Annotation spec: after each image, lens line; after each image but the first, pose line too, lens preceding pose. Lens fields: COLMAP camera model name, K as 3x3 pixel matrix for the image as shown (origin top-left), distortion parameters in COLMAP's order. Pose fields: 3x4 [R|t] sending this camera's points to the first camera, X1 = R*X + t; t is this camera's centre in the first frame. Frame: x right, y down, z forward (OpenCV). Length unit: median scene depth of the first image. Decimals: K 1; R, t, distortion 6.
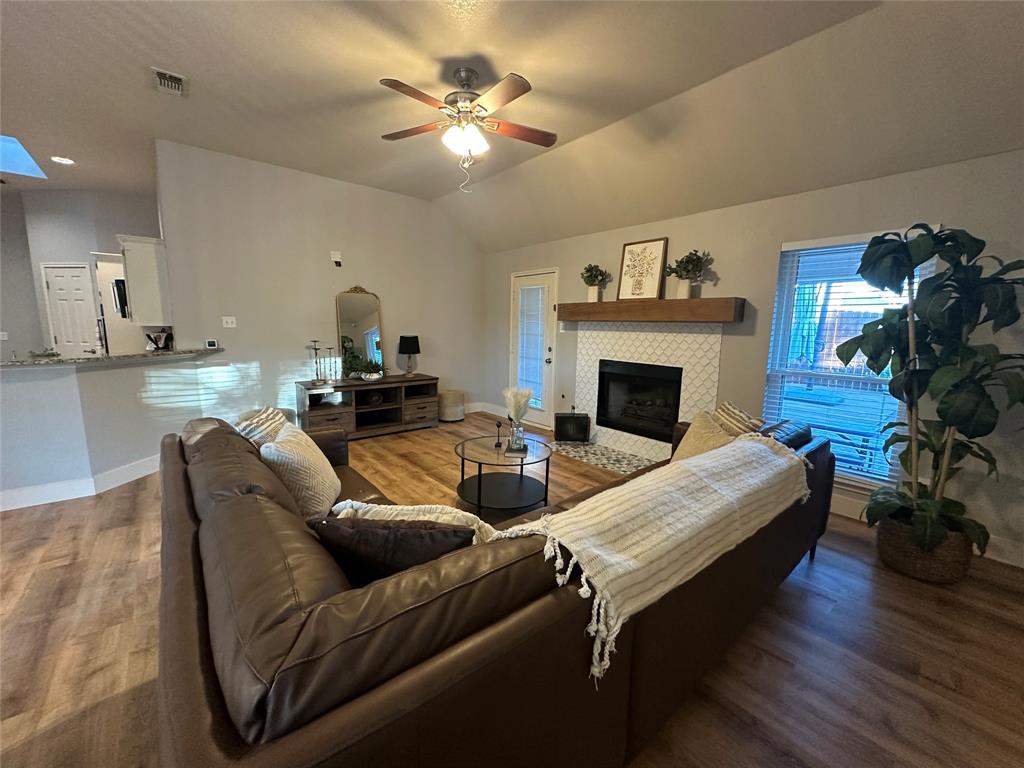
lens RADIAL K [[405.3, 0, 513.3], [0, 405.3, 385.6], [0, 0, 1]] dist [0.002504, 0.000392]
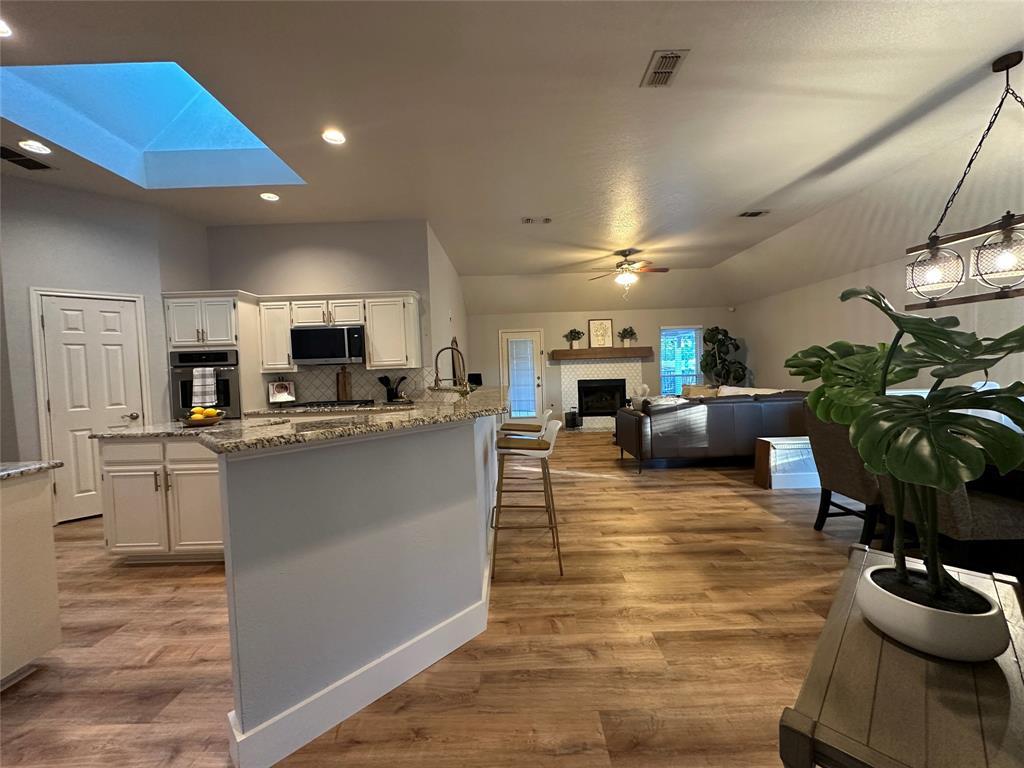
lens RADIAL K [[405.3, 0, 513.3], [0, 405.3, 385.0], [0, 0, 1]] dist [0.002504, 0.000392]
pose [[0.643330, -0.062810, 0.763008, -1.341212], [0.157382, 0.986193, -0.051514, 0.004893], [-0.749238, 0.153224, 0.644333, 0.054193]]
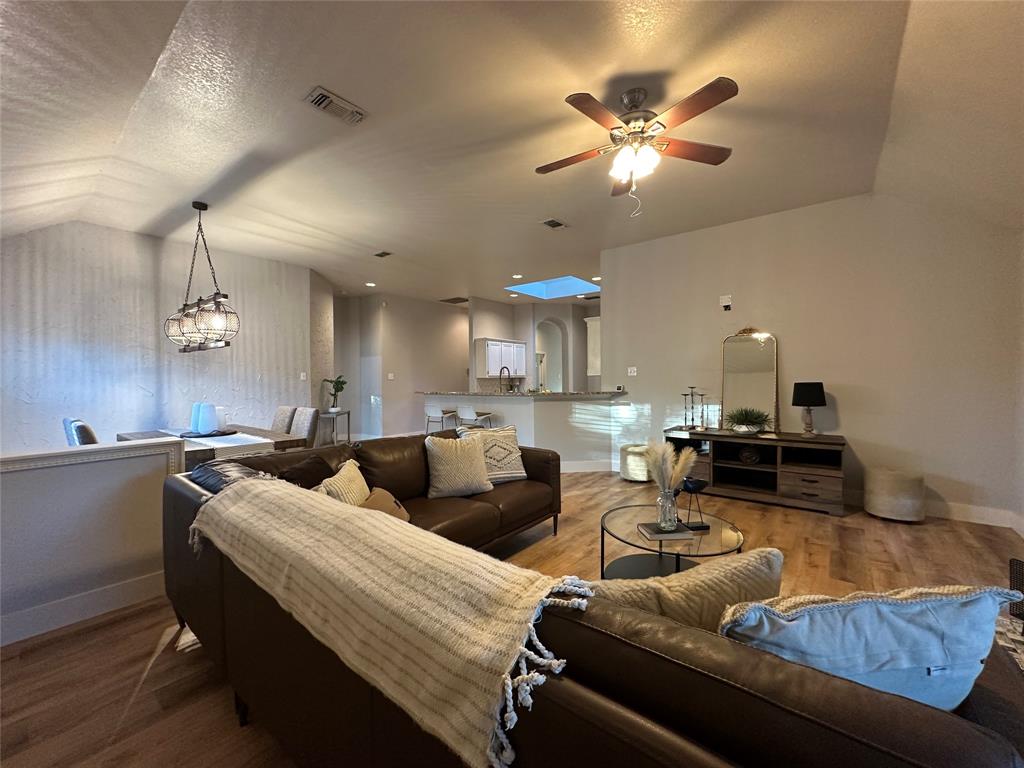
lens RADIAL K [[405.3, 0, 511.7], [0, 405.3, 384.3], [0, 0, 1]] dist [0.002504, 0.000392]
pose [[0.193905, -0.005805, -0.981003, 0.422524], [-0.133314, 0.990550, -0.032212, -0.023419], [0.971920, 0.137028, 0.191298, 0.363851]]
